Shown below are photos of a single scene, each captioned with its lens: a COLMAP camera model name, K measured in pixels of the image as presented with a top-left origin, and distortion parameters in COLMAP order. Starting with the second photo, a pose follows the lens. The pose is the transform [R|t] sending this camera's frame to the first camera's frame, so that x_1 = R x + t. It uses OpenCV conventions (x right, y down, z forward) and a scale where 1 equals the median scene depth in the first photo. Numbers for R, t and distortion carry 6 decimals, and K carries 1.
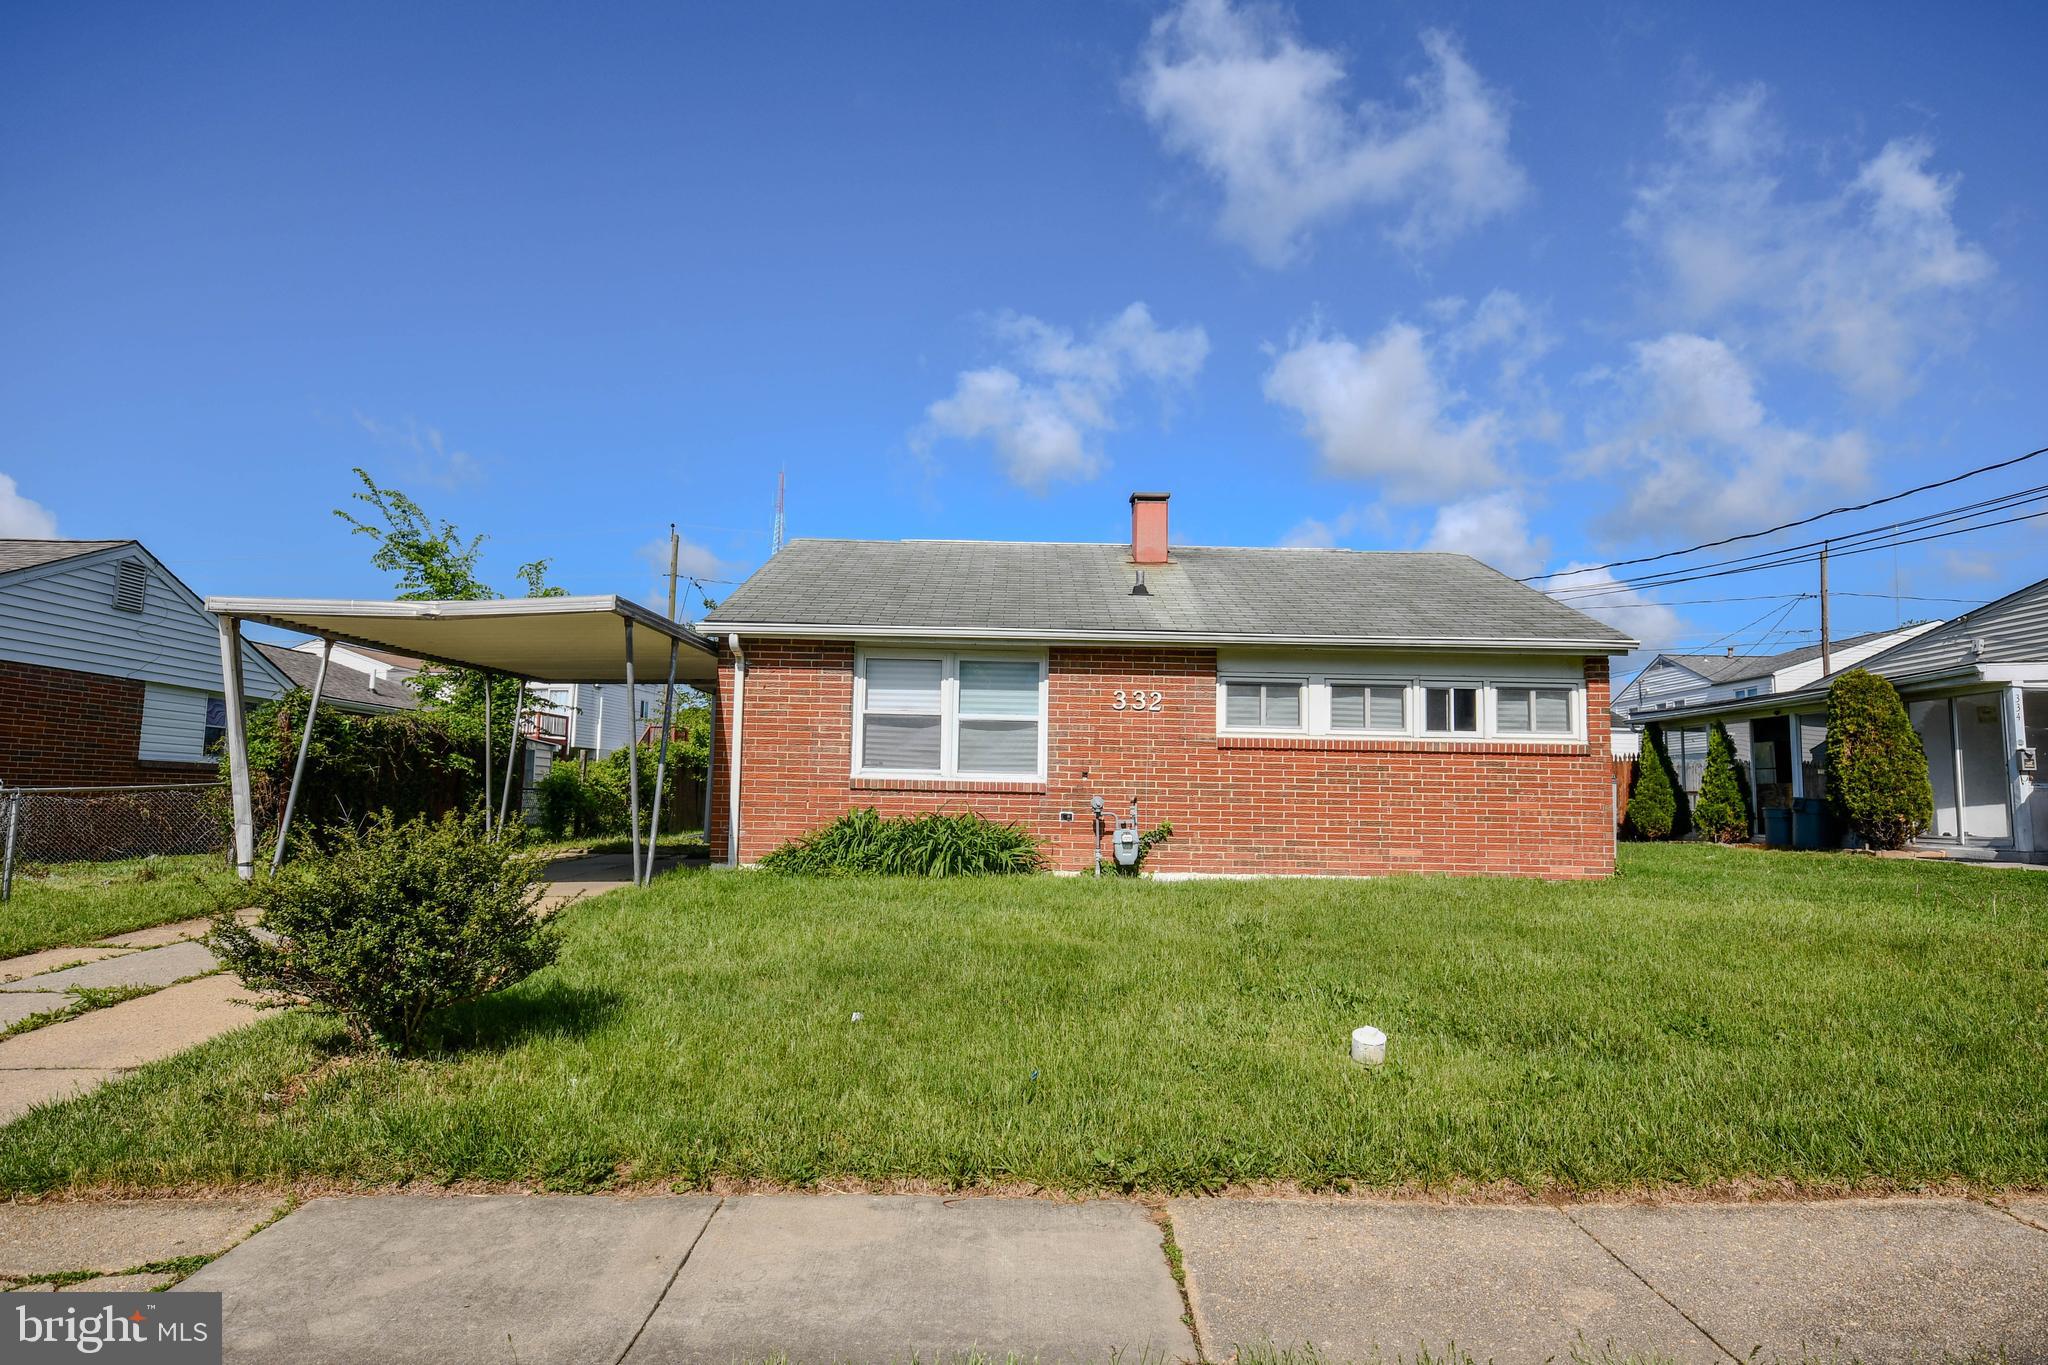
lens RADIAL K [[1176.6, 0, 1020.5], [0, 1176.6, 687.8], [0, 0, 1]] dist [0.006407, 0.002622]
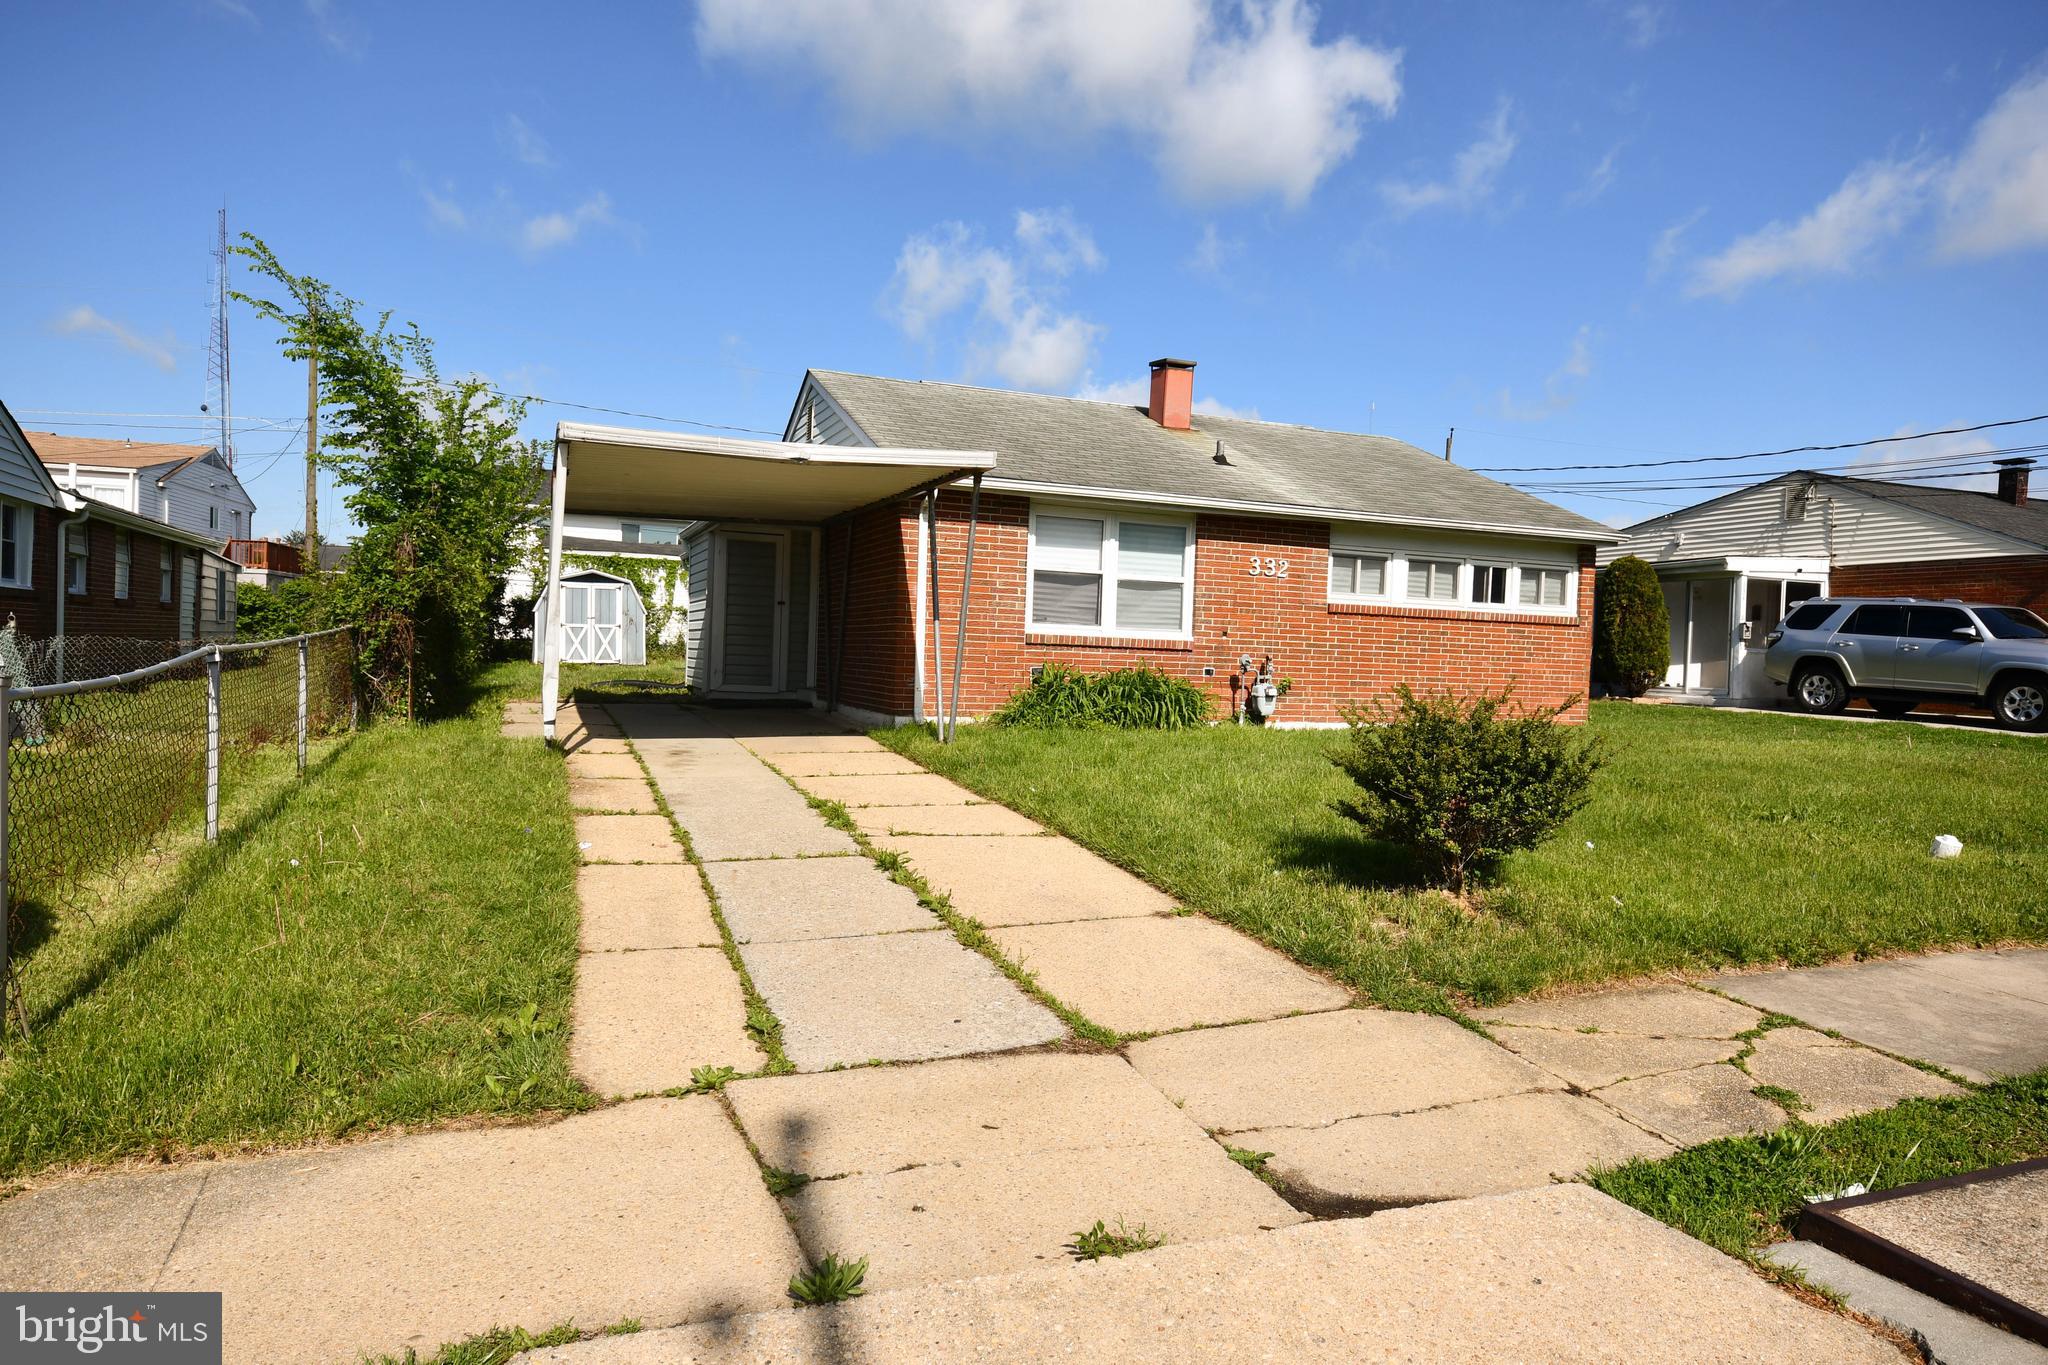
lens RADIAL K [[1222.5, 0, 1030.5], [0, 1222.5, 683.0], [0, 0, 1]] dist [0.001620, 0.013098]
pose [[0.932291, 0.004439, 0.361682, -0.520803], [-0.052755, 0.990901, 0.123822, -0.012026], [-0.357841, -0.134519, 0.924042, 0.009358]]
